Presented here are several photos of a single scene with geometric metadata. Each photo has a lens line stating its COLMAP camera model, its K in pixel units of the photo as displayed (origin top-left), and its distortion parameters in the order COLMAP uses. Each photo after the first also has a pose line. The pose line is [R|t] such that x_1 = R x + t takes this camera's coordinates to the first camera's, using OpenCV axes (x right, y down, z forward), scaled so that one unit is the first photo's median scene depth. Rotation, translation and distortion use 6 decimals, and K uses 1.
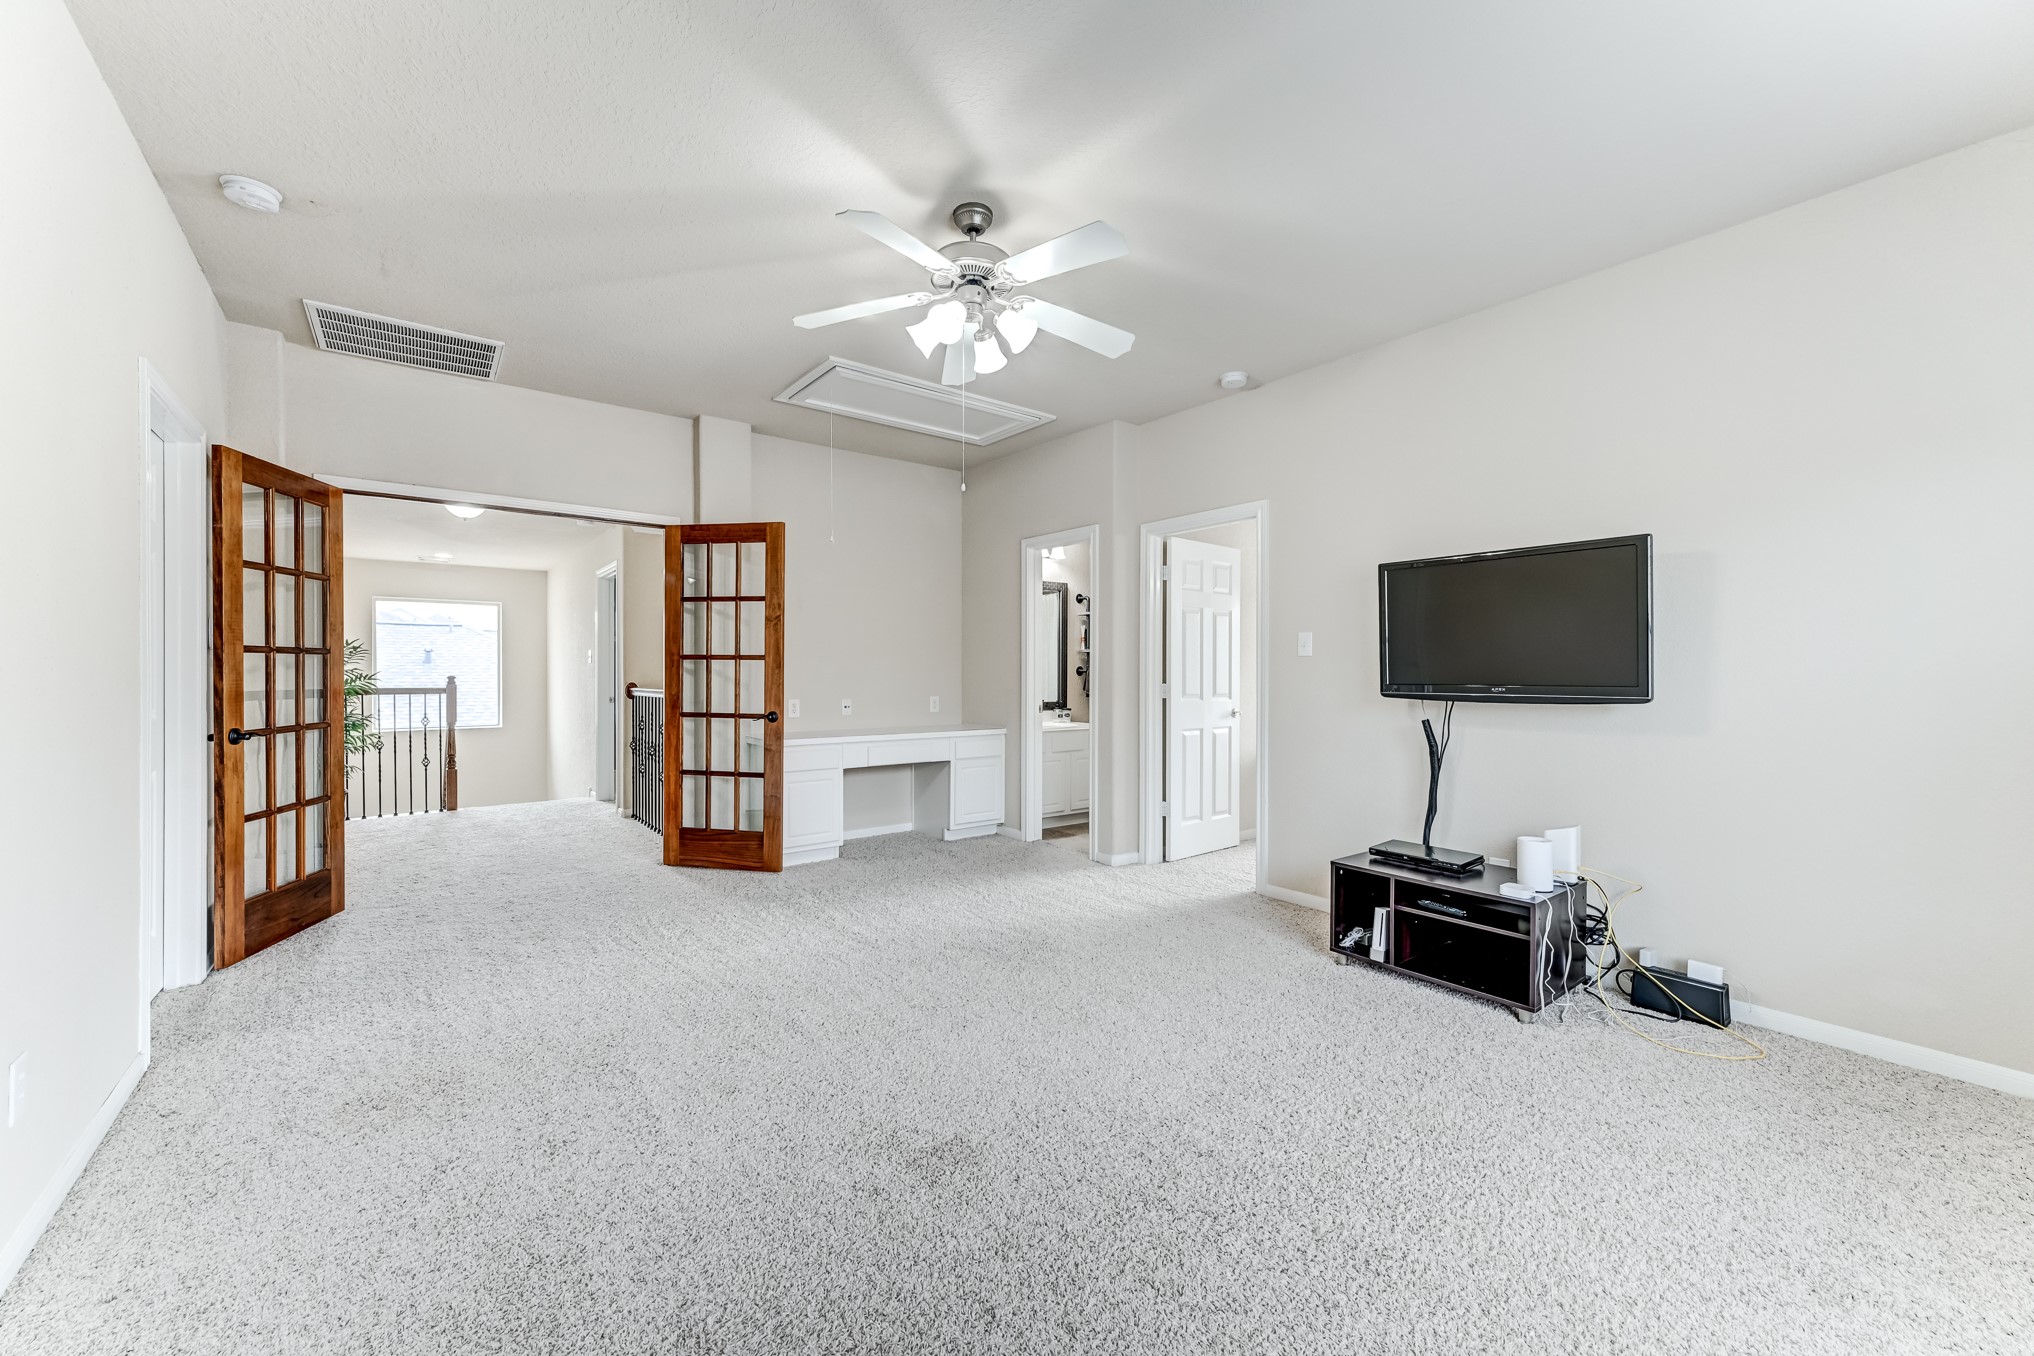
lens RADIAL K [[790.1, 0, 1014.2], [0, 790.1, 674.7], [0, 0, 1]] dist [0.008114, 0.000020]
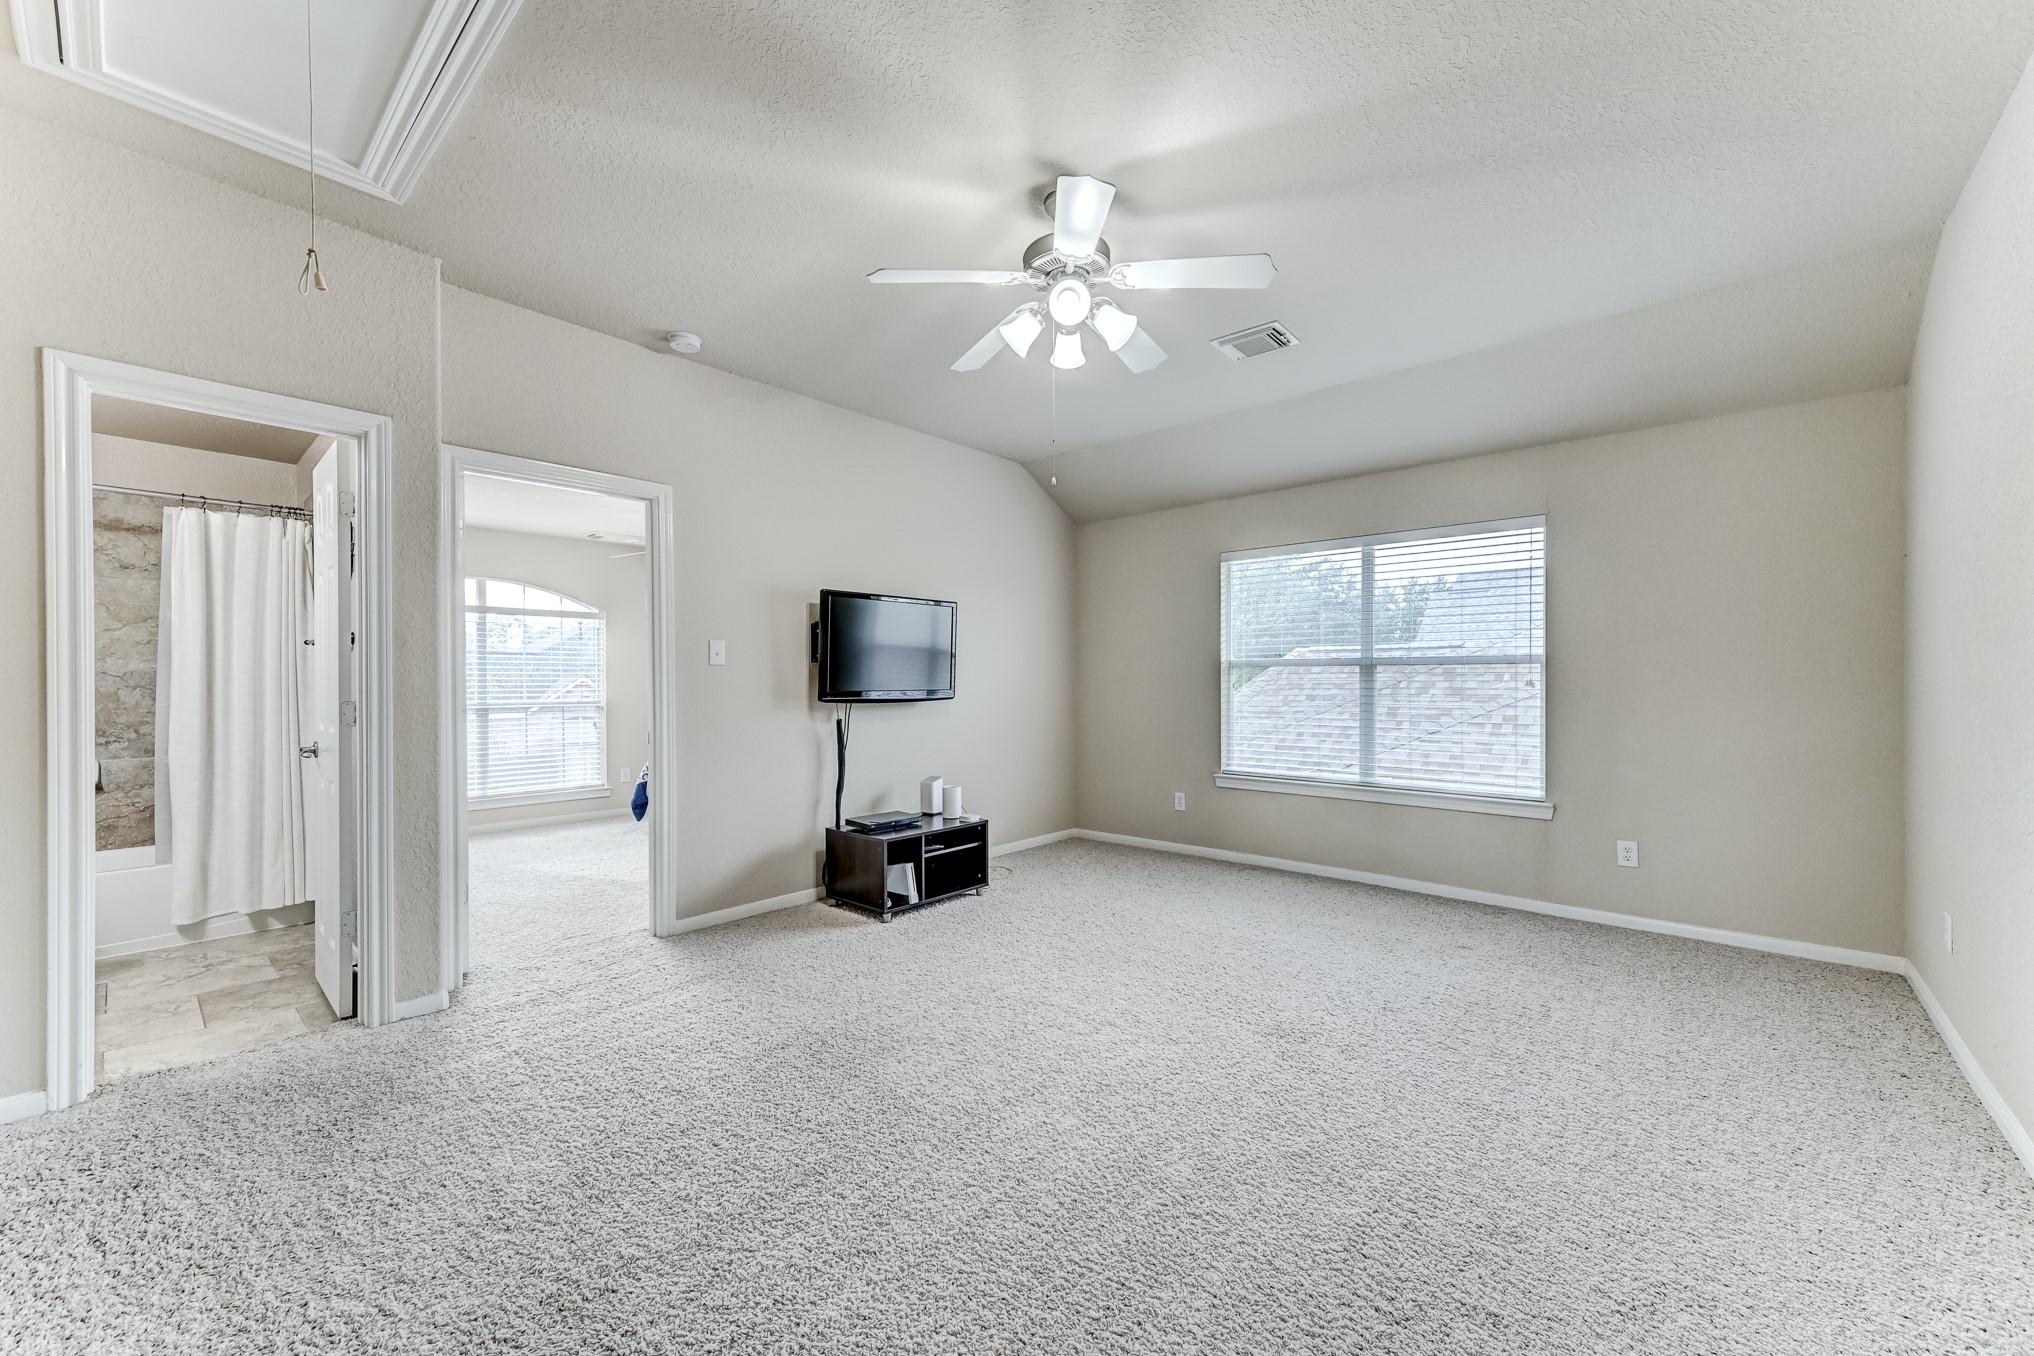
lens RADIAL K [[790.1, 0, 1013.2], [0, 790.1, 680.7], [0, 0, 1]] dist [0.008114, 0.000020]
pose [[-0.176878, -0.007303, 0.984206, -0.753972], [0.003492, 0.999962, 0.008048, -0.012178], [-0.984227, 0.004861, -0.176846, 0.951661]]
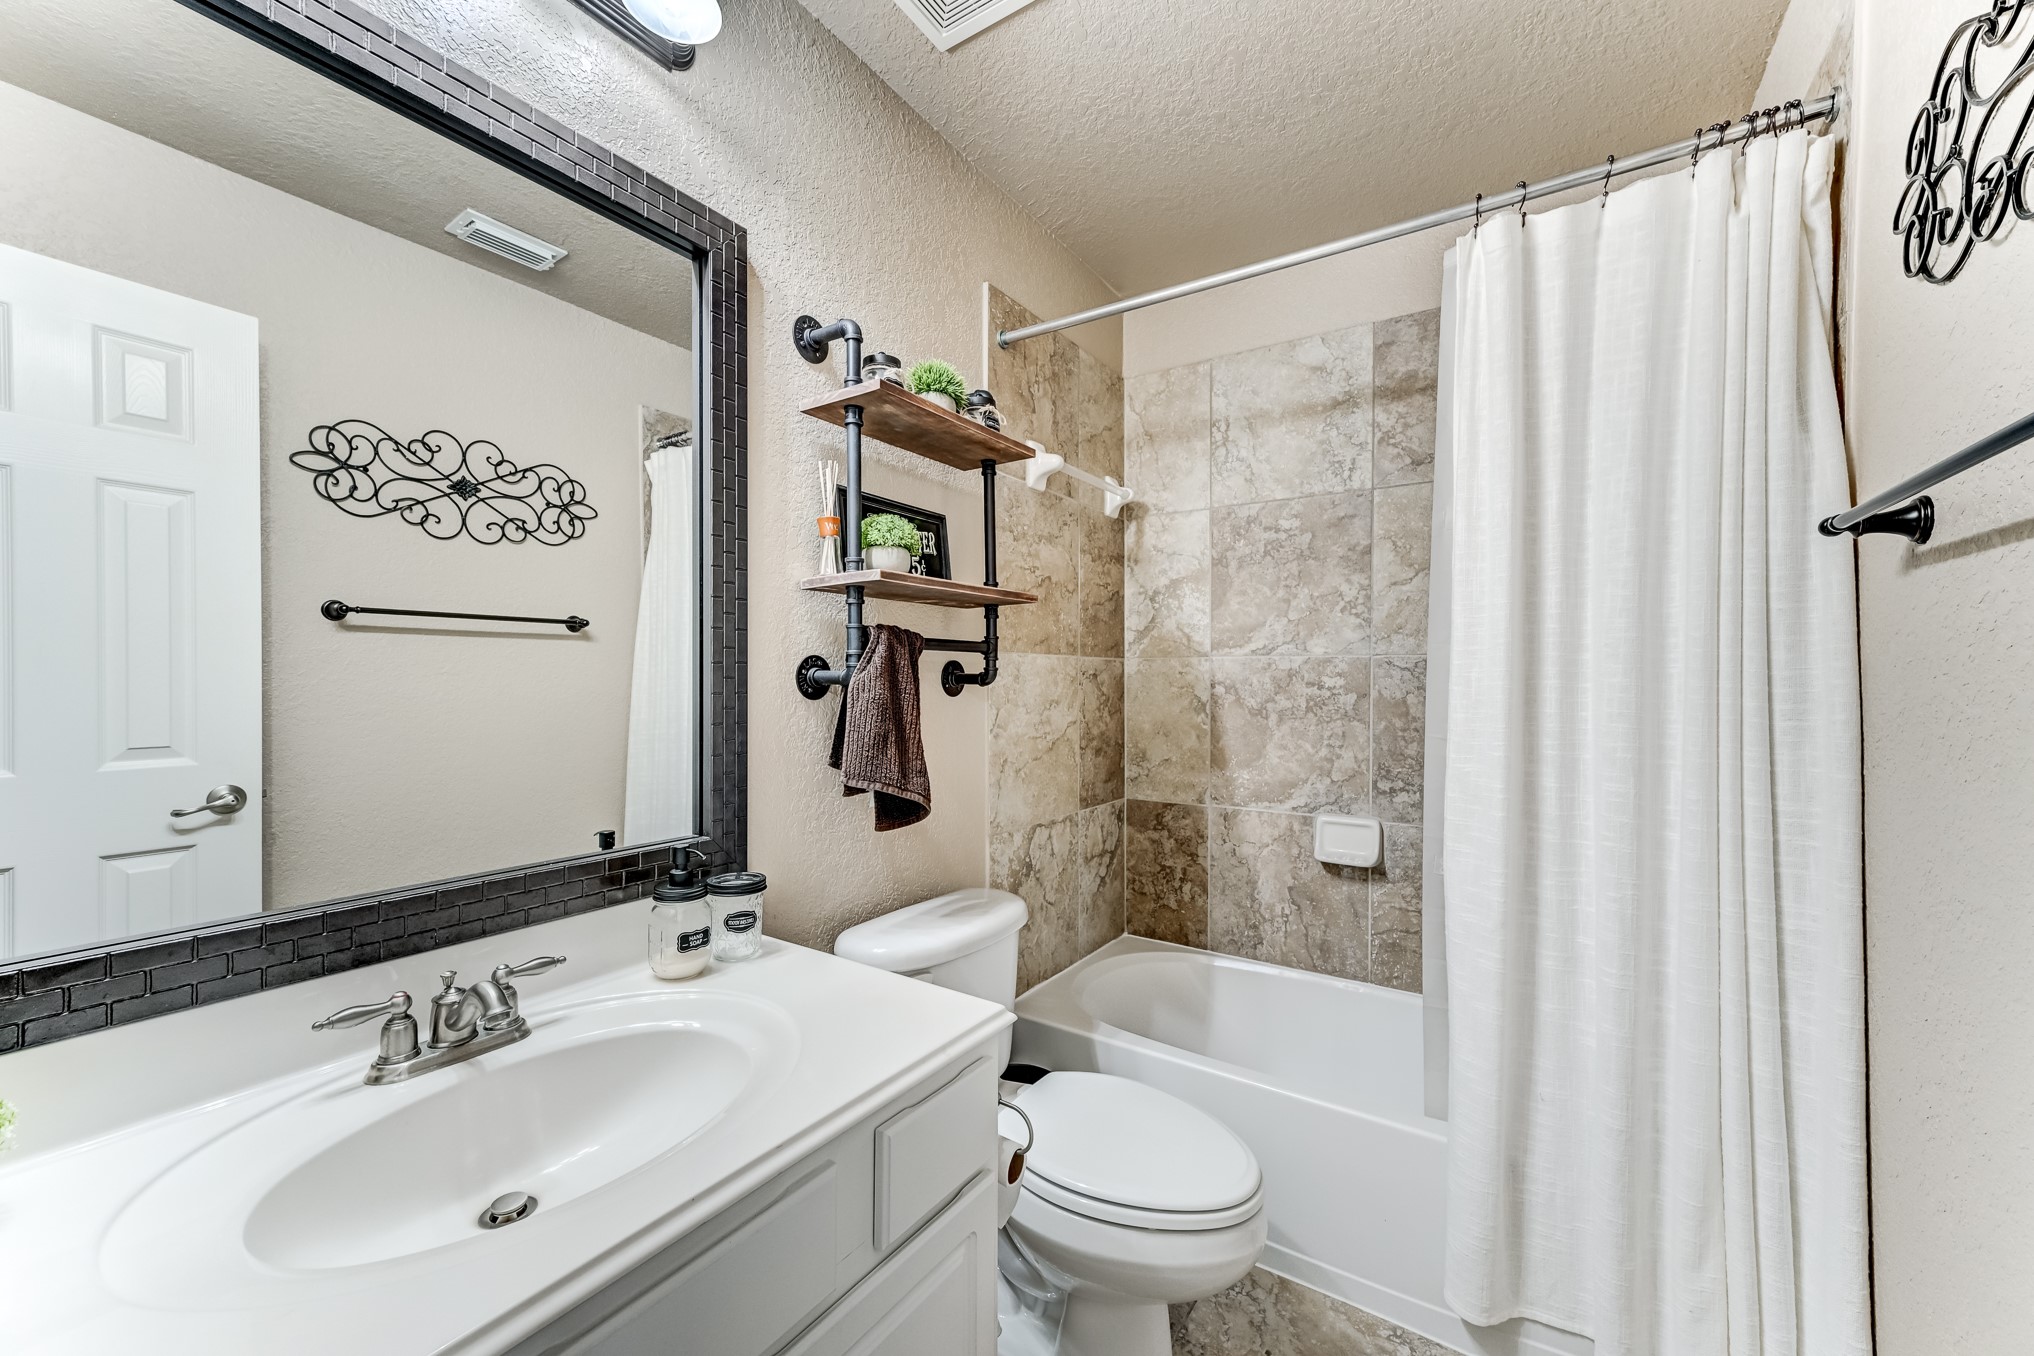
lens RADIAL K [[790.1, 0, 1015.2], [0, 790.1, 678.9], [0, 0, 1]] dist [0.008114, 0.000020]
pose [[0.948930, -0.000408, 0.315487, -0.146350], [0.000313, 1.000000, 0.000352, -0.008190], [-0.315487, -0.000235, 0.948930, 1.353042]]
